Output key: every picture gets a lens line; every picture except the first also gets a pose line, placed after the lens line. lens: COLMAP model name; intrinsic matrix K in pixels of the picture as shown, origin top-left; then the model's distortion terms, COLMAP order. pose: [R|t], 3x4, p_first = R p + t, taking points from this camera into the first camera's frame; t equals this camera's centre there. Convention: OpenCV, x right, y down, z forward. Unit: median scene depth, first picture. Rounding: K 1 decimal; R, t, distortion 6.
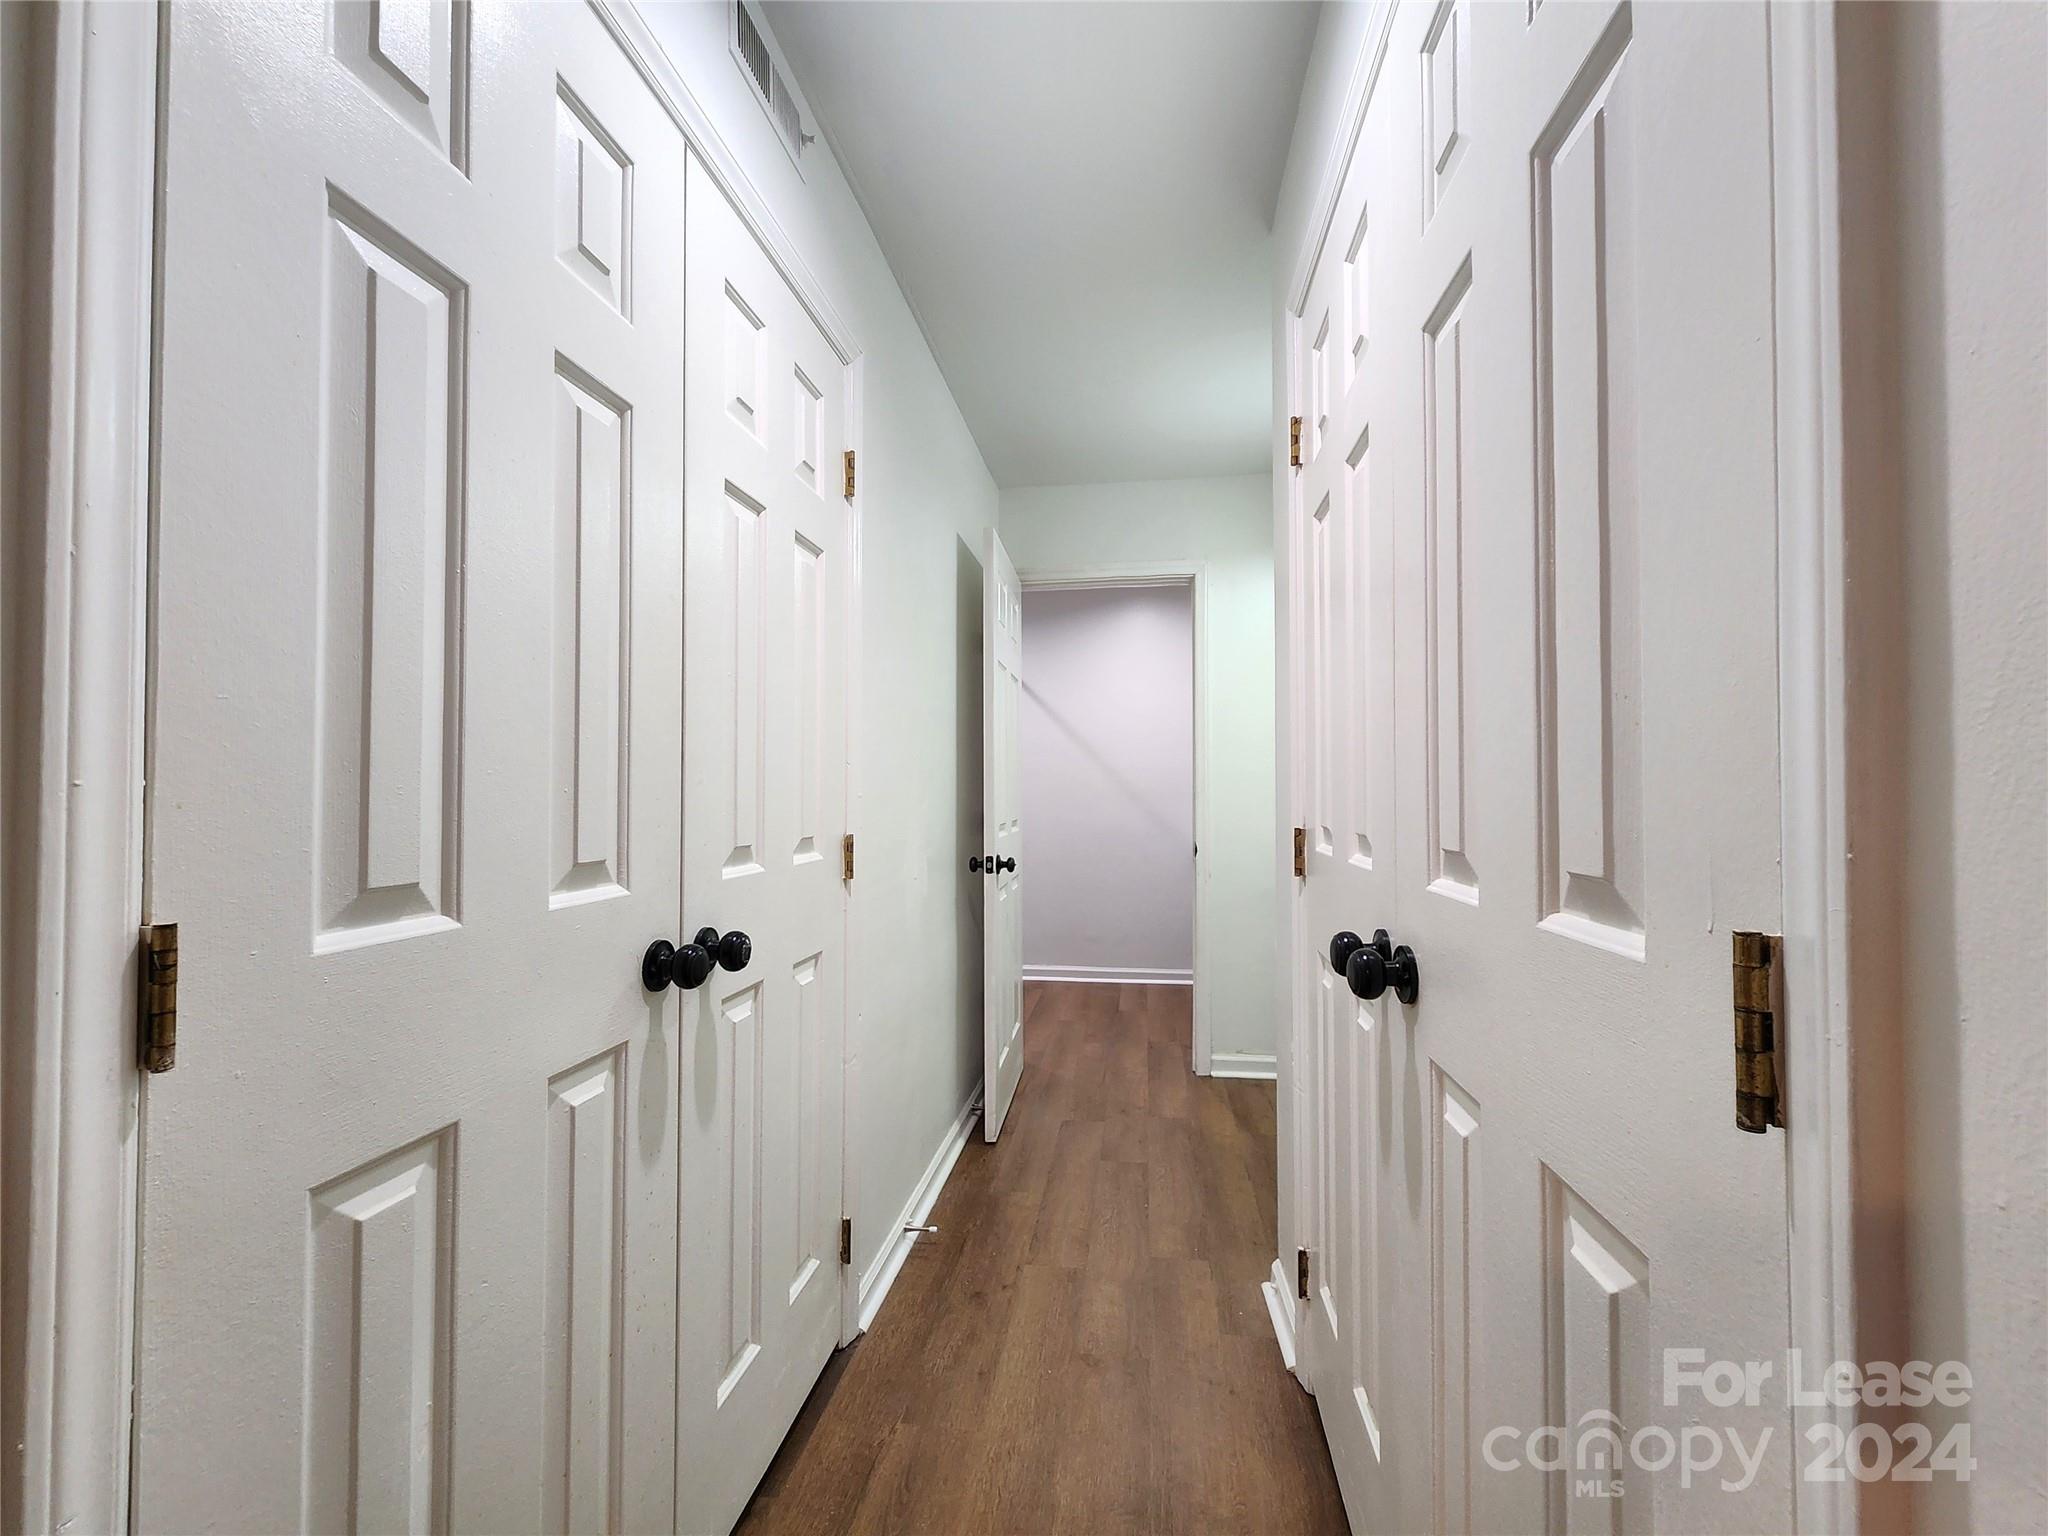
lens RADIAL K [[840.8, 0, 1023.9], [0, 840.8, 779.1], [0, 0, 1]] dist [0.001249, 0.000100]
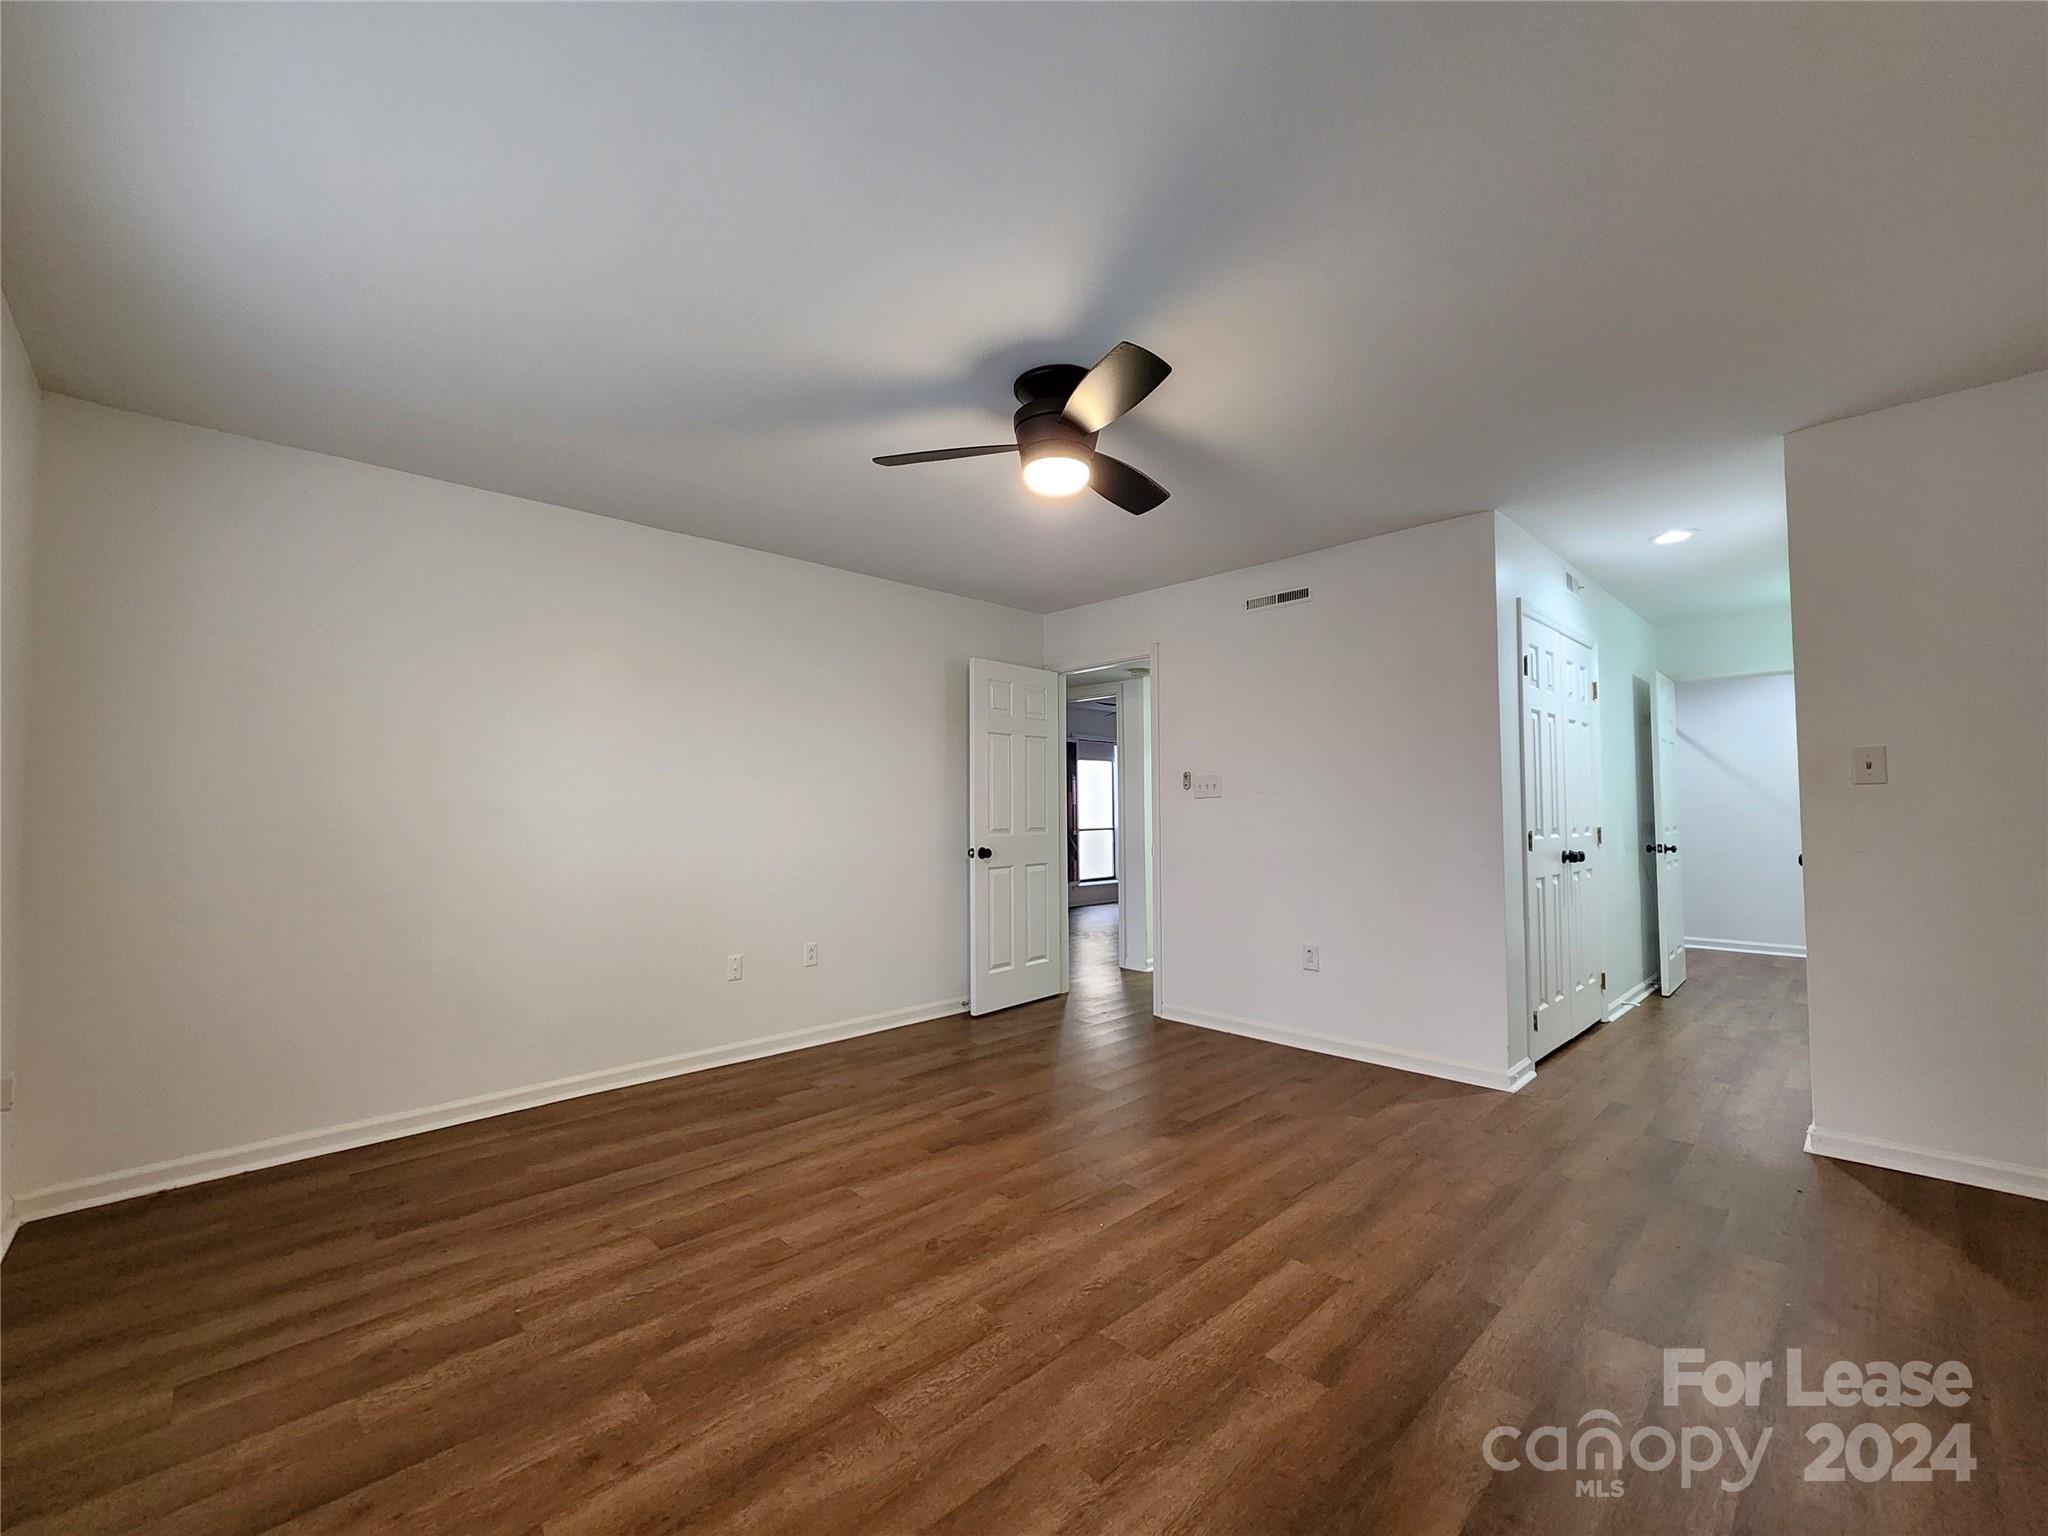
lens RADIAL K [[840.8, 0, 1039.5], [0, 840.8, 775.9], [0, 0, 1]] dist [0.001249, 0.000100]
pose [[0.796032, -0.027646, -0.604623, -0.003051], [0.014427, 0.999539, -0.026709, -0.027105], [0.605082, 0.012538, 0.796064, -1.190220]]
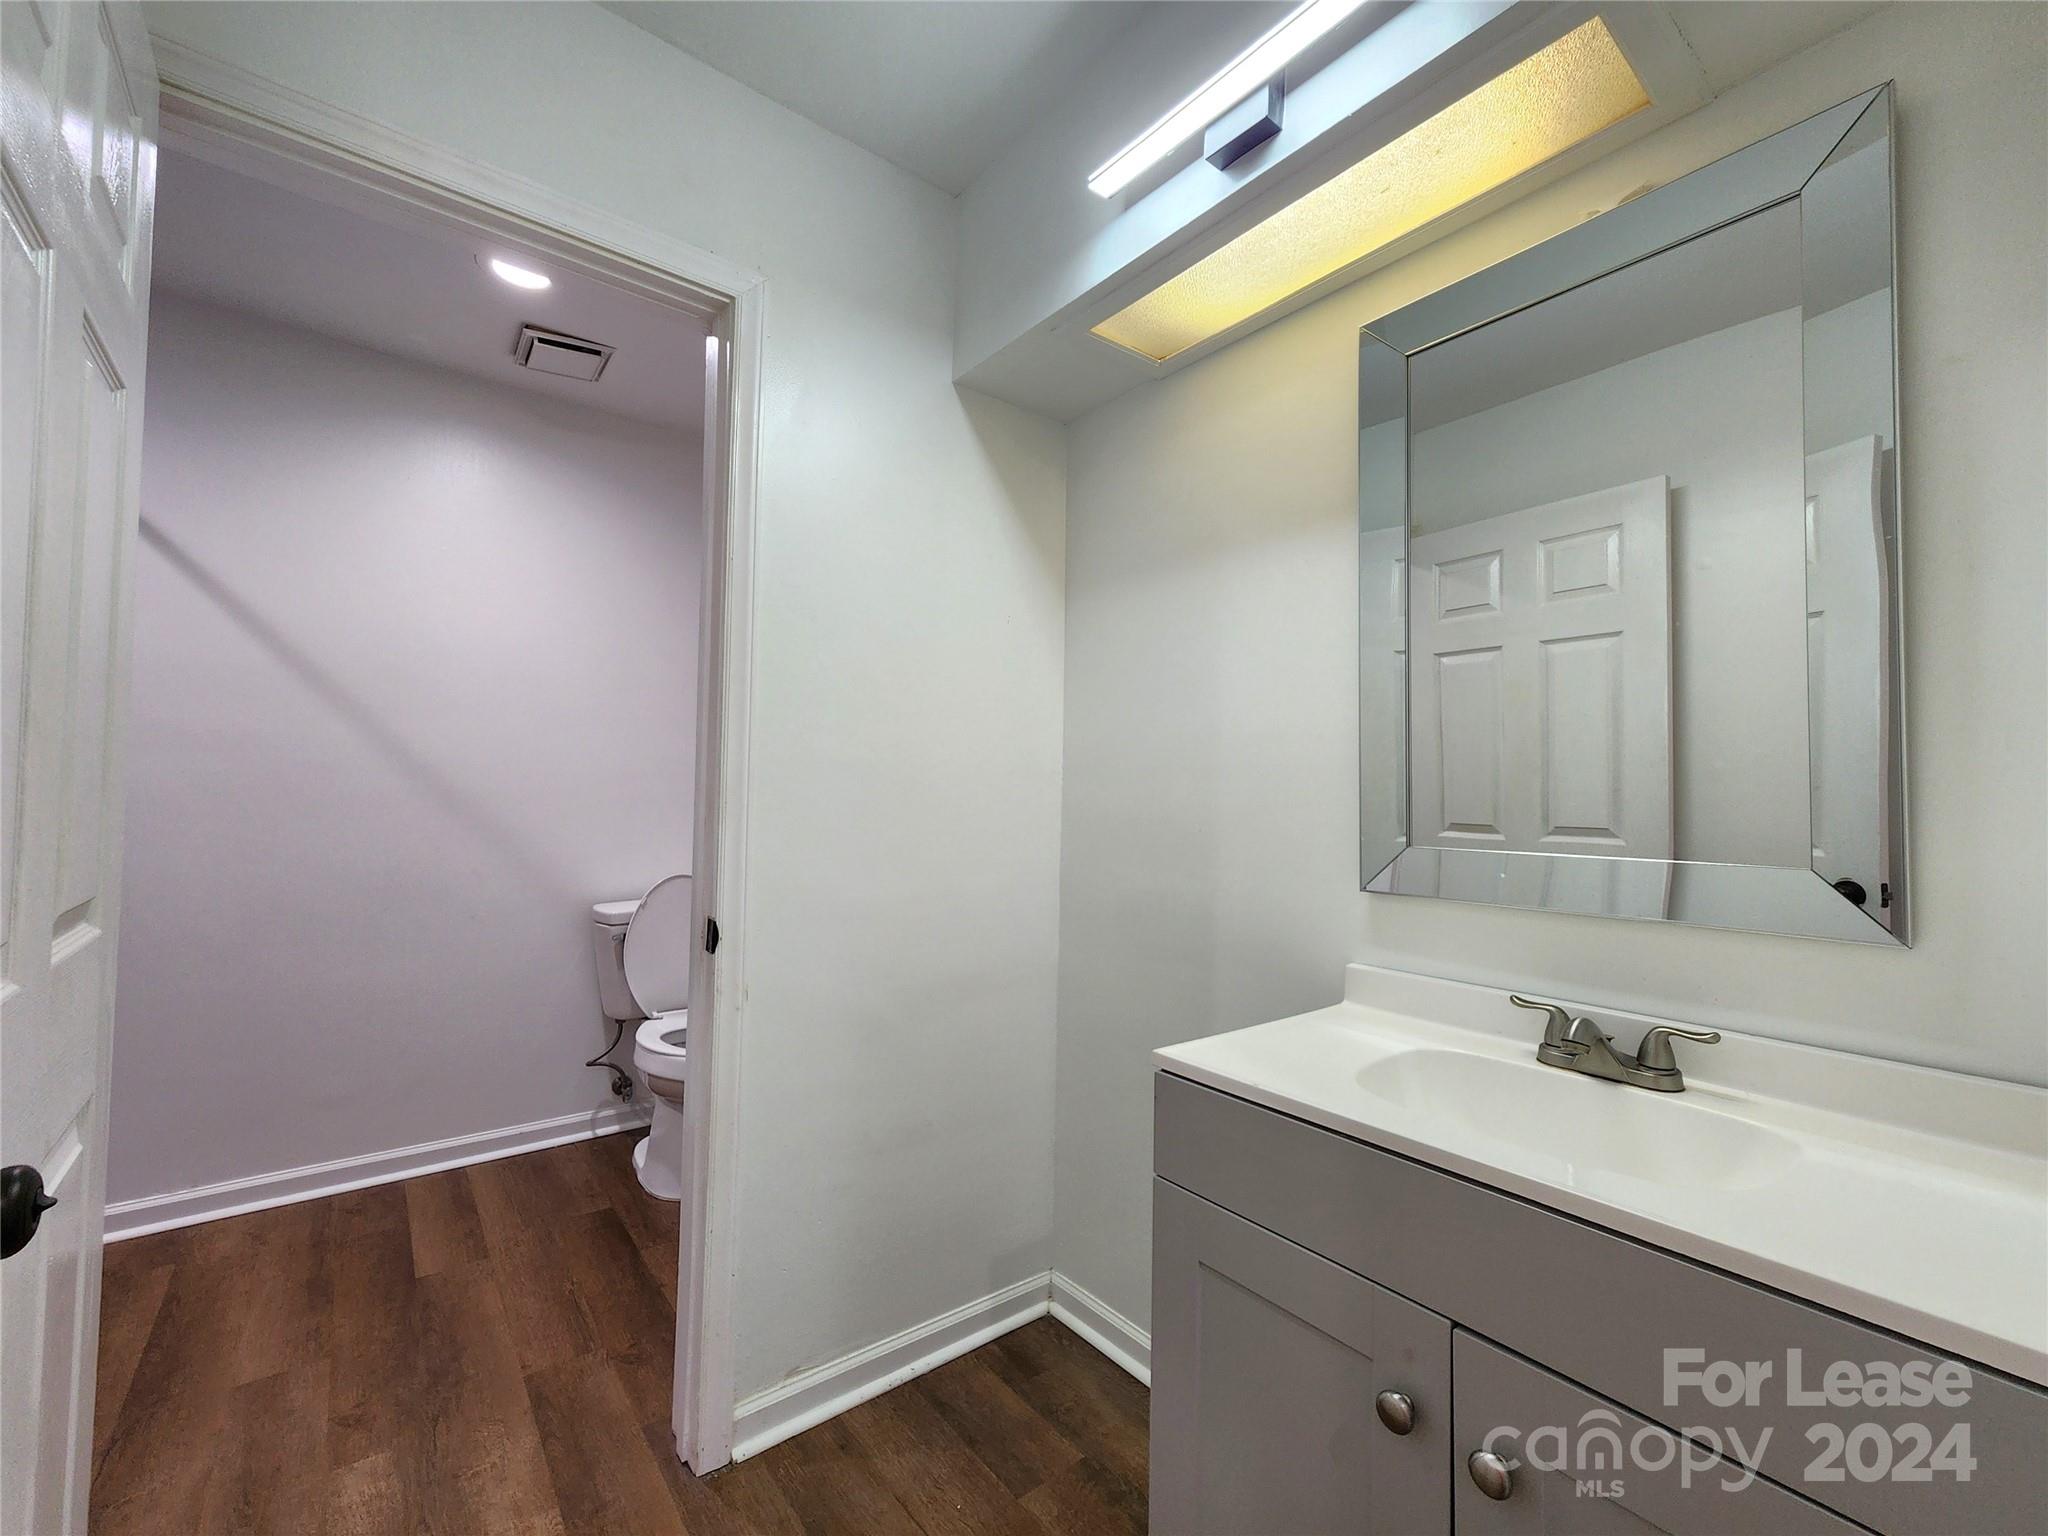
lens RADIAL K [[840.8, 0, 1012.2], [0, 840.8, 760.0], [0, 0, 1]] dist [0.001249, 0.000100]
pose [[0.692156, 0.034702, 0.720913, -0.000038], [-0.025538, 0.999396, -0.023589, 0.002765], [-0.721296, -0.002083, 0.692624, 0.656491]]
